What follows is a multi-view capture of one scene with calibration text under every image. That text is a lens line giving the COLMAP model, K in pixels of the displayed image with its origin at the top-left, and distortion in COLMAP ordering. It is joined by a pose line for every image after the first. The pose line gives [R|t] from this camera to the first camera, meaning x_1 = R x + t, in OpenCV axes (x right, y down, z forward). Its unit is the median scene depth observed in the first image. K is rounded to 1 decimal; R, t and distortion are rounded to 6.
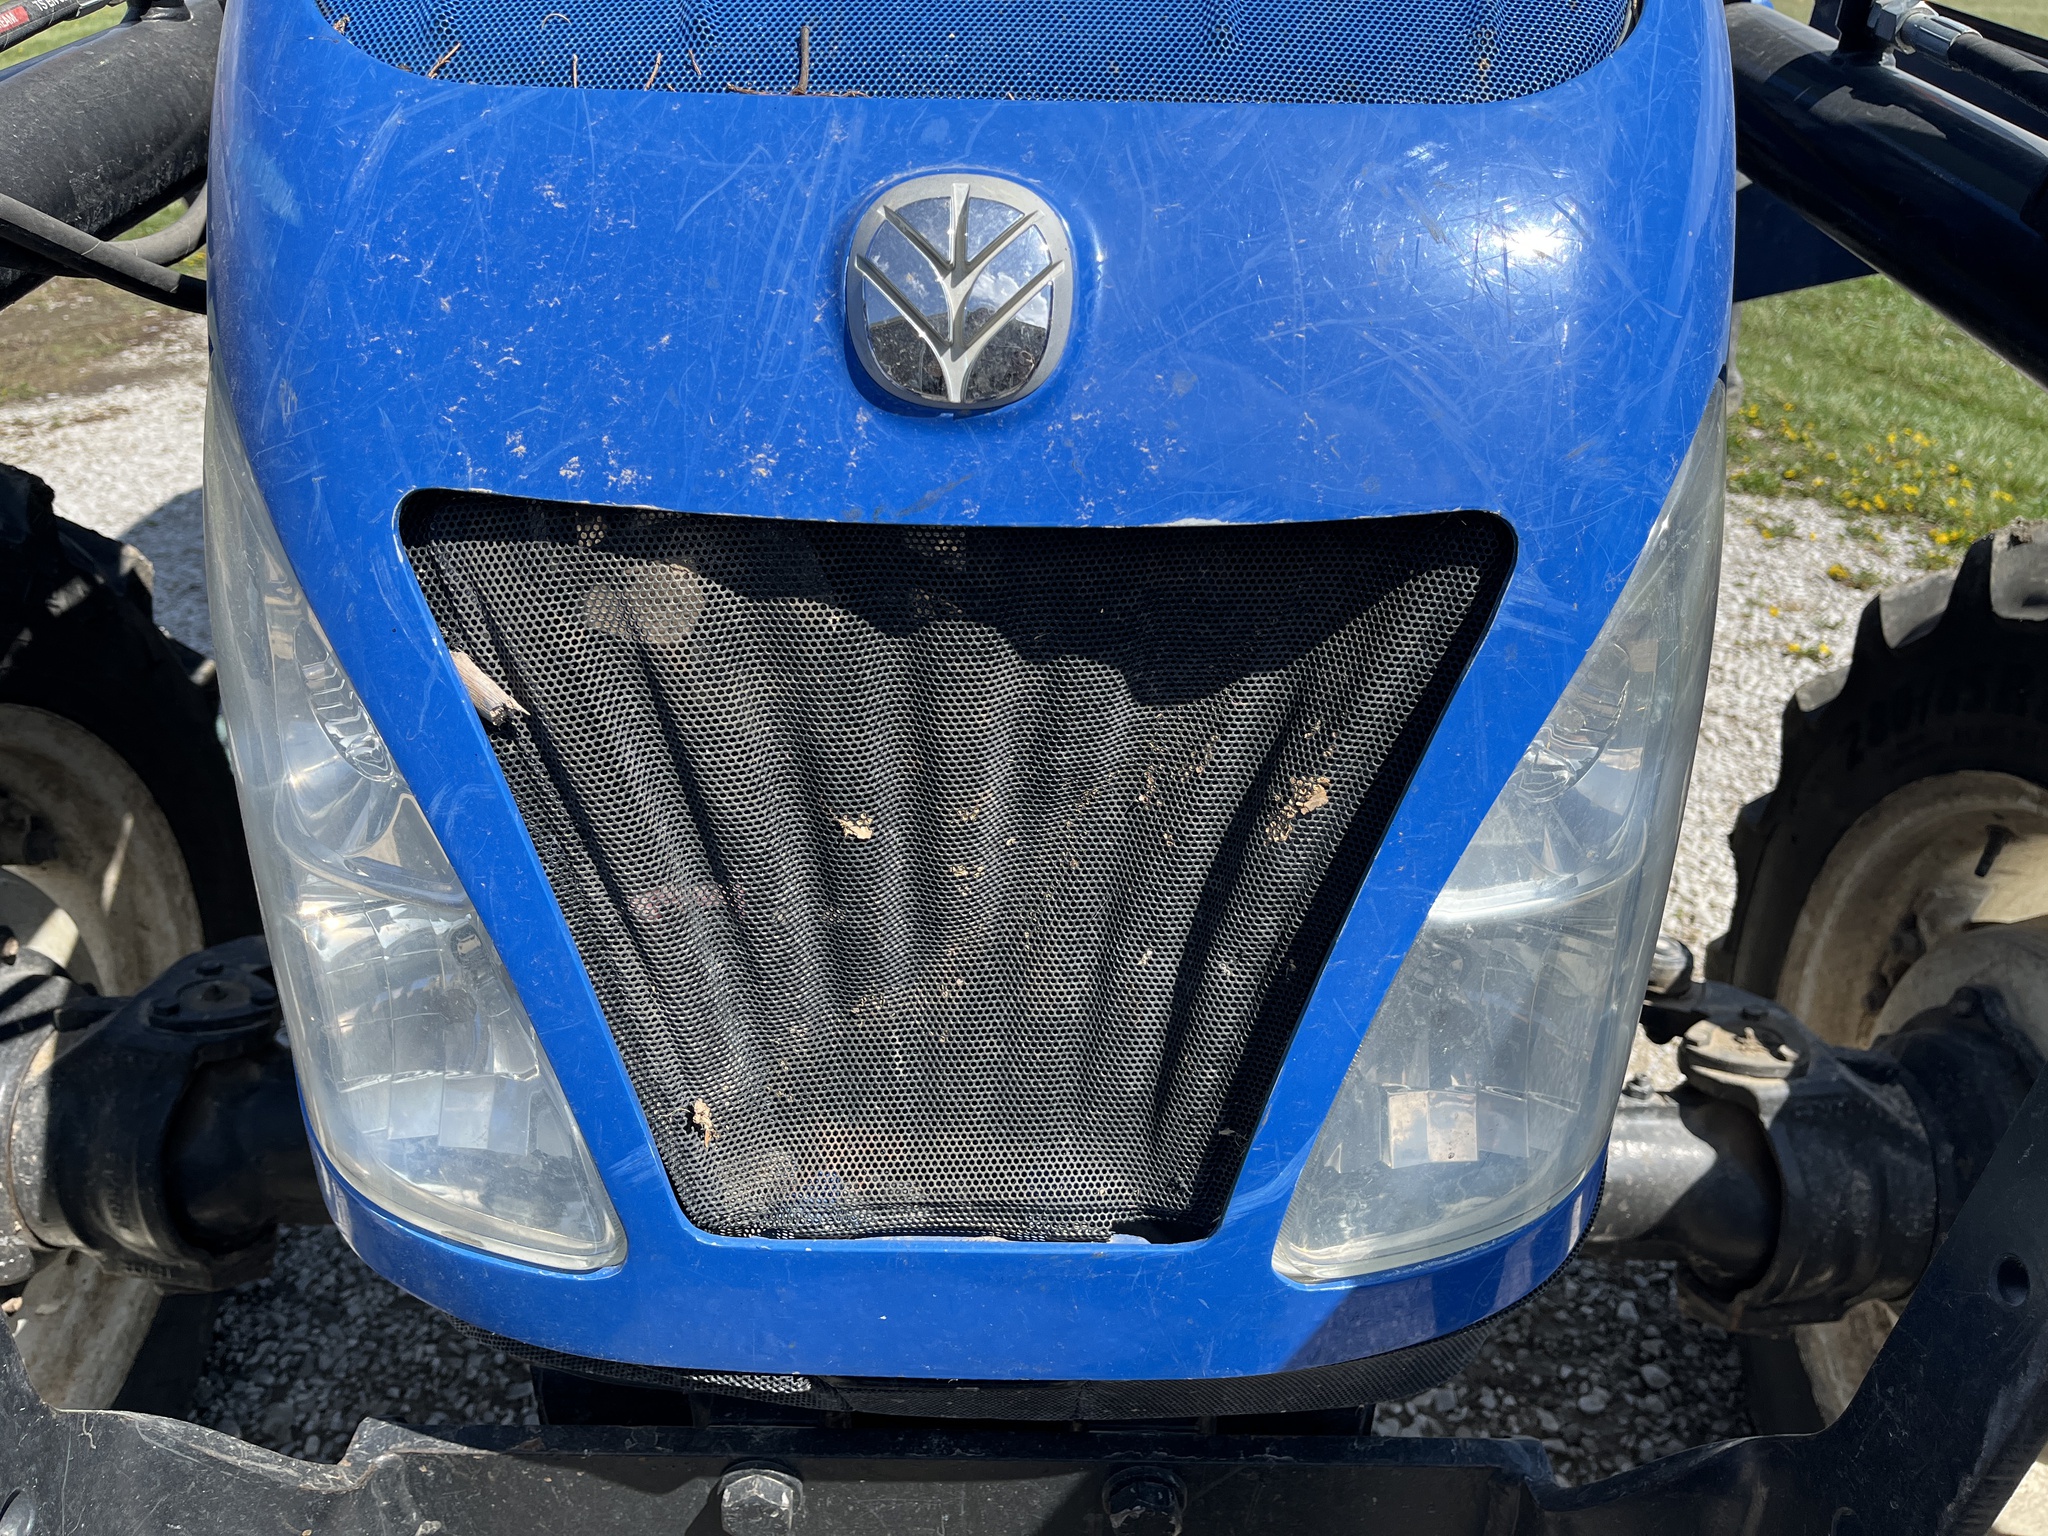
lens RADIAL K [[1592.5, 0, 1027.0], [0, 1592.5, 729.2], [0, 0, 1]] dist [0.058015, -0.073717]
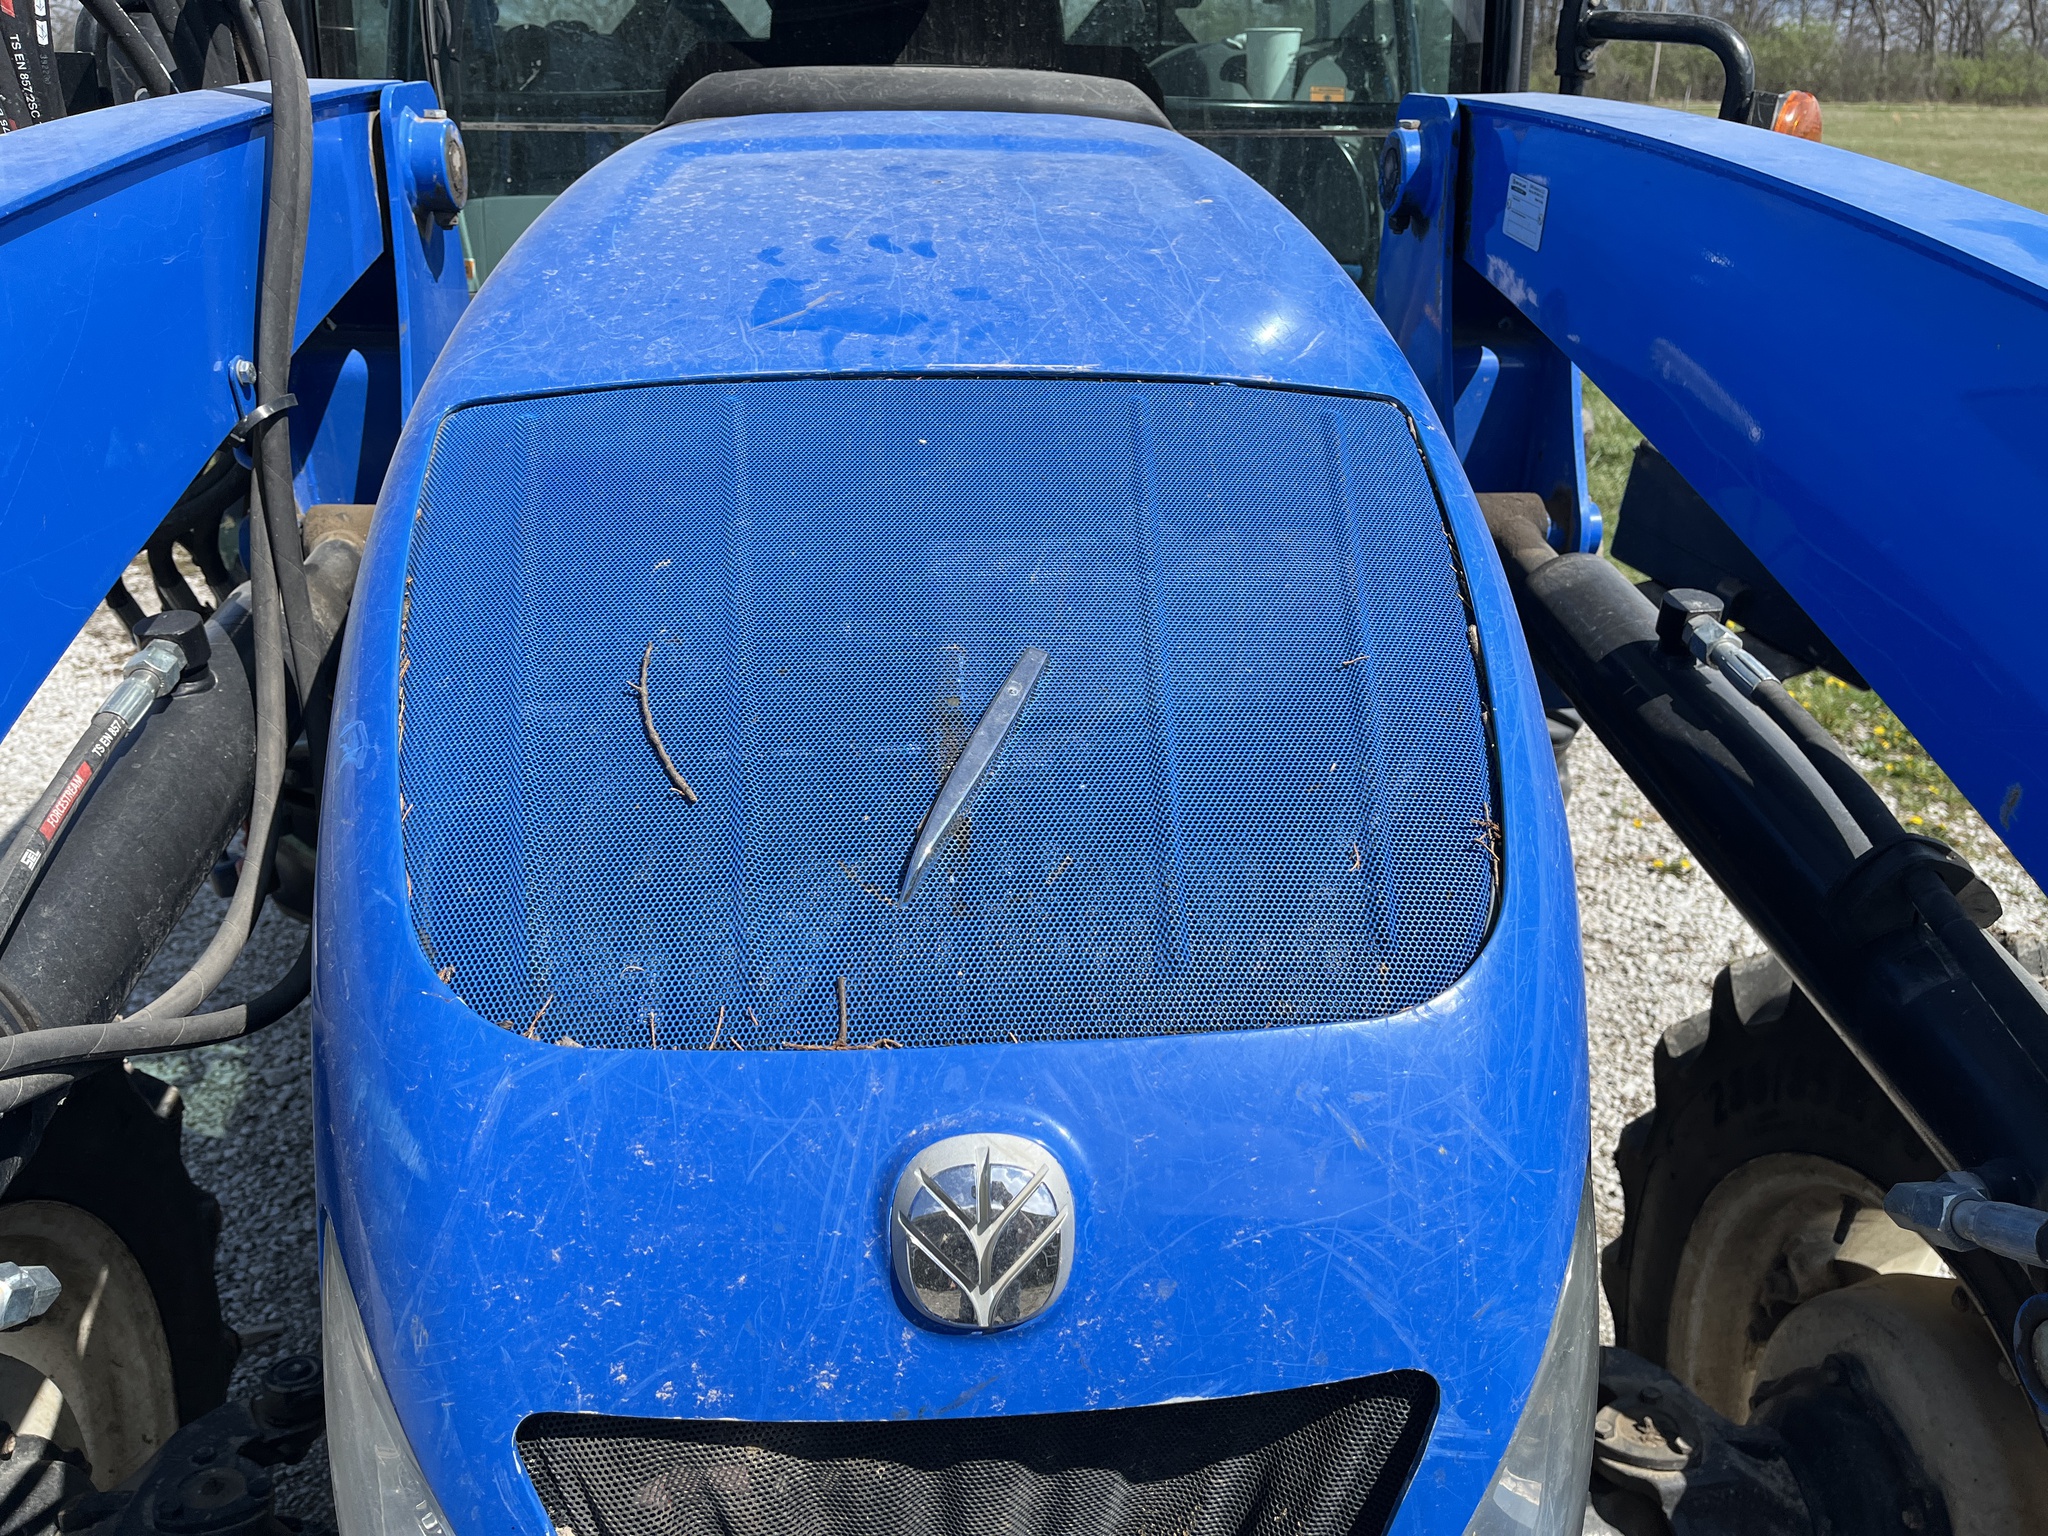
lens RADIAL K [[1574.3, 0, 1024.0], [0, 1574.3, 768.0], [0, 0, 1]] dist [0.067939, -0.094109]
pose [[0.996954, -0.043079, 0.065012, -0.071040], [0.047489, 0.996562, -0.067893, -0.518505], [-0.061864, 0.070774, 0.995572, -0.231992]]
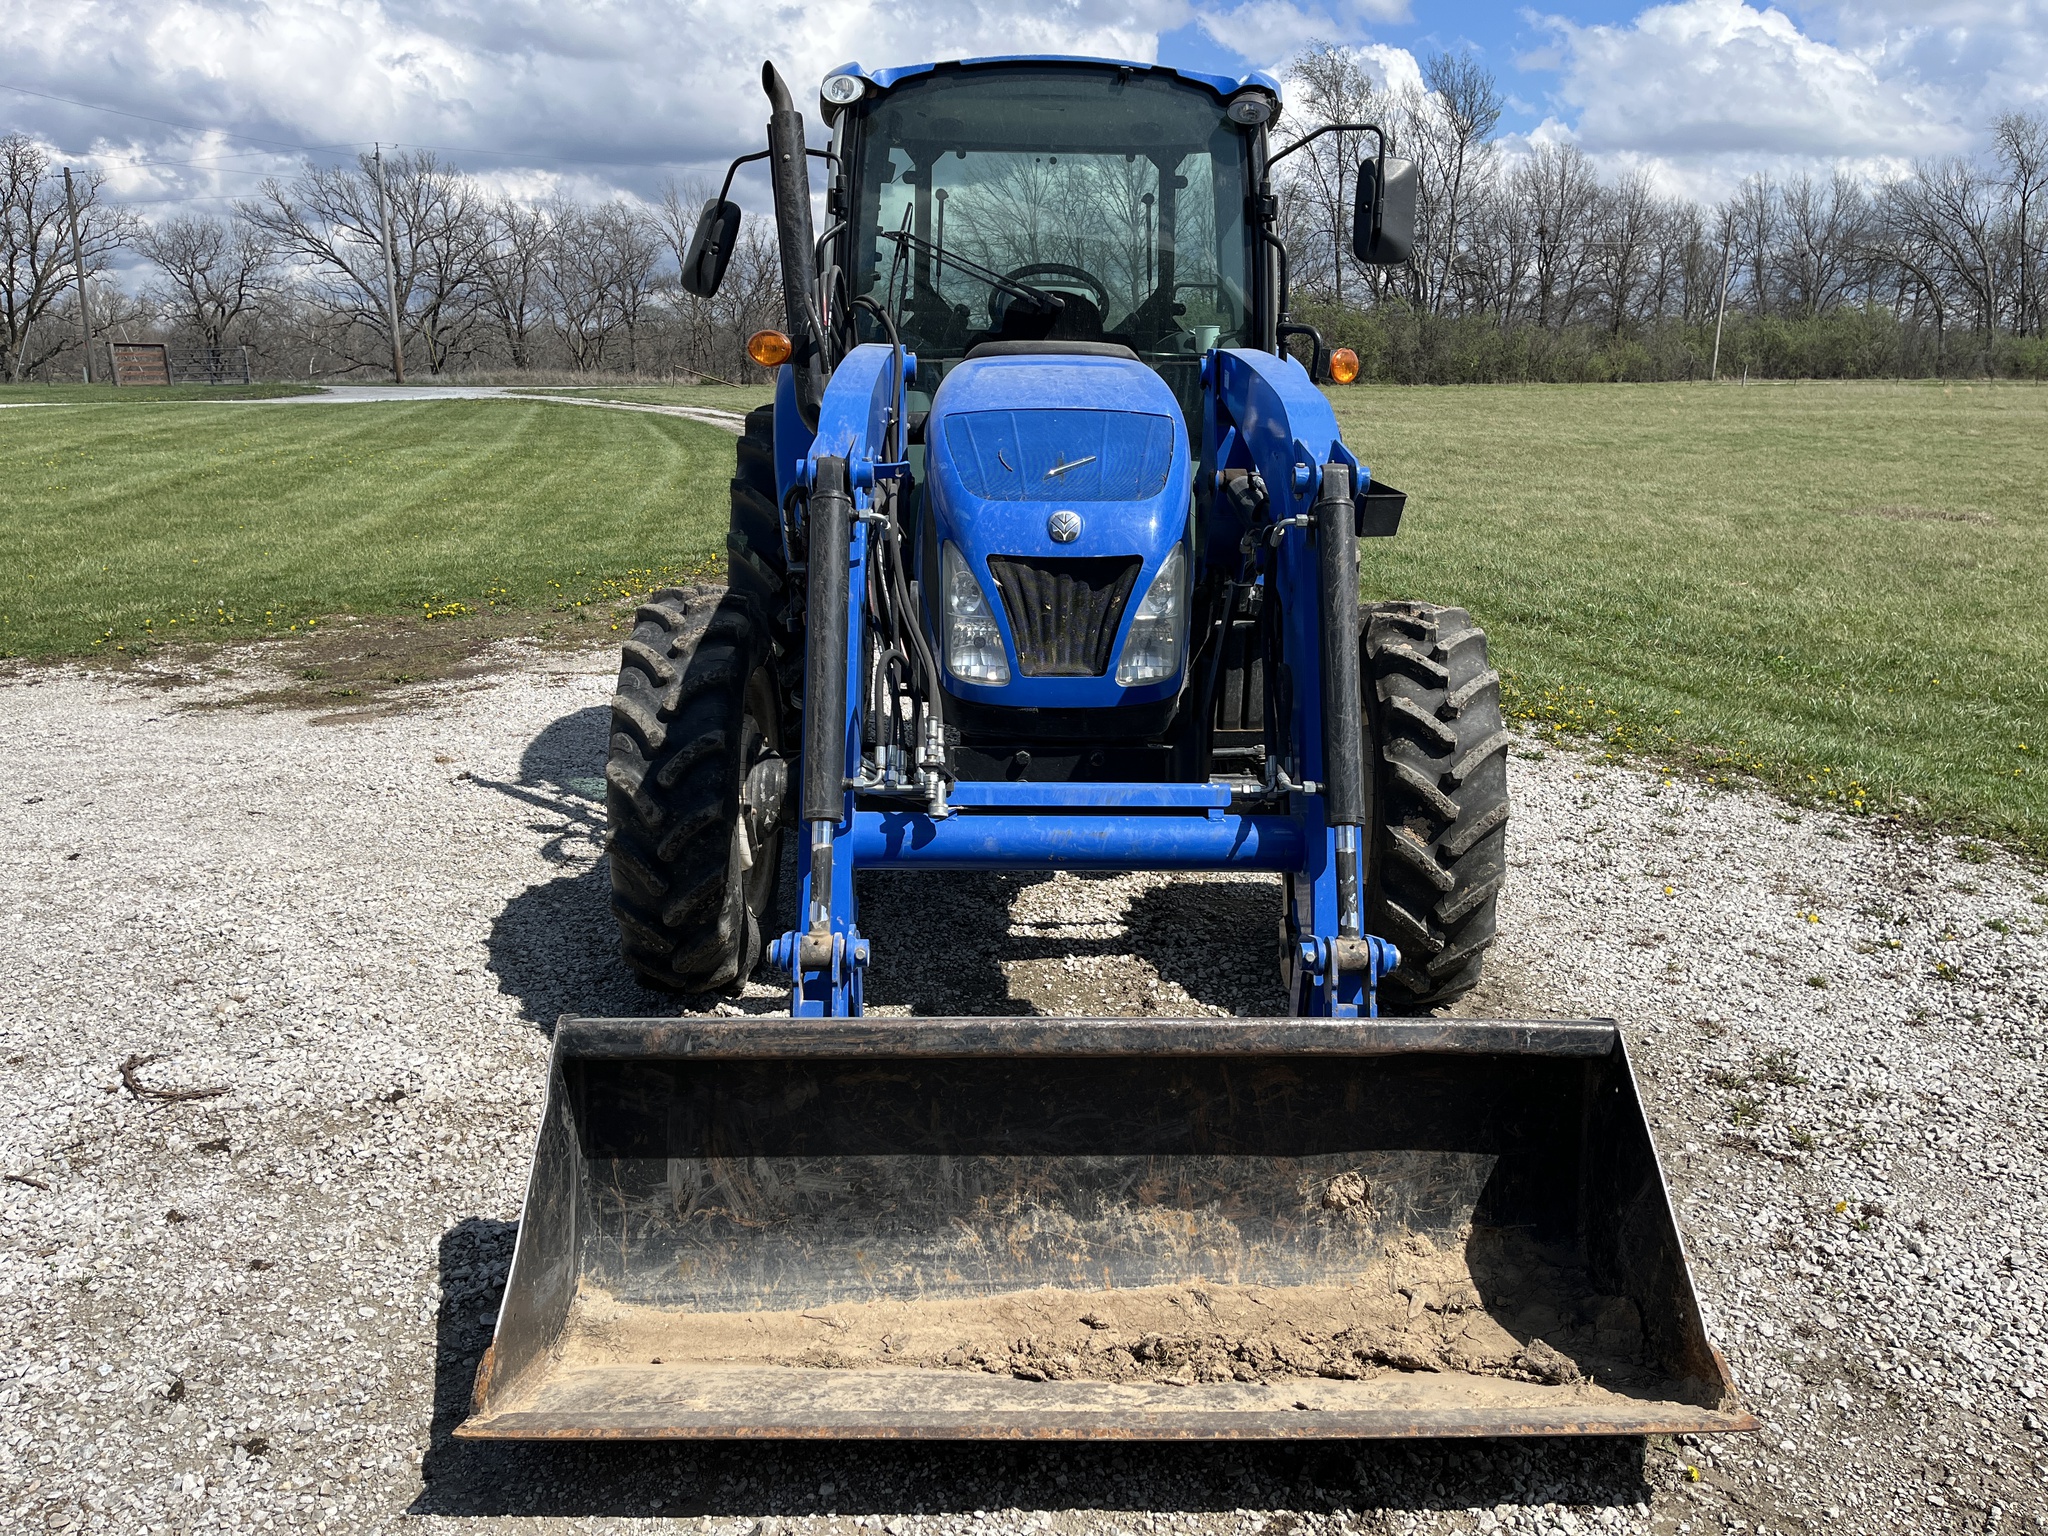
lens RADIAL K [[1553.7, 0, 1032.1], [0, 1553.7, 762.0], [0, 0, 1]] dist [0.039645, -0.071337]
pose [[0.999808, -0.011778, 0.015646, -0.302969], [0.014914, 0.975712, -0.218548, 2.236964], [-0.012692, 0.218740, 0.975701, -5.473996]]
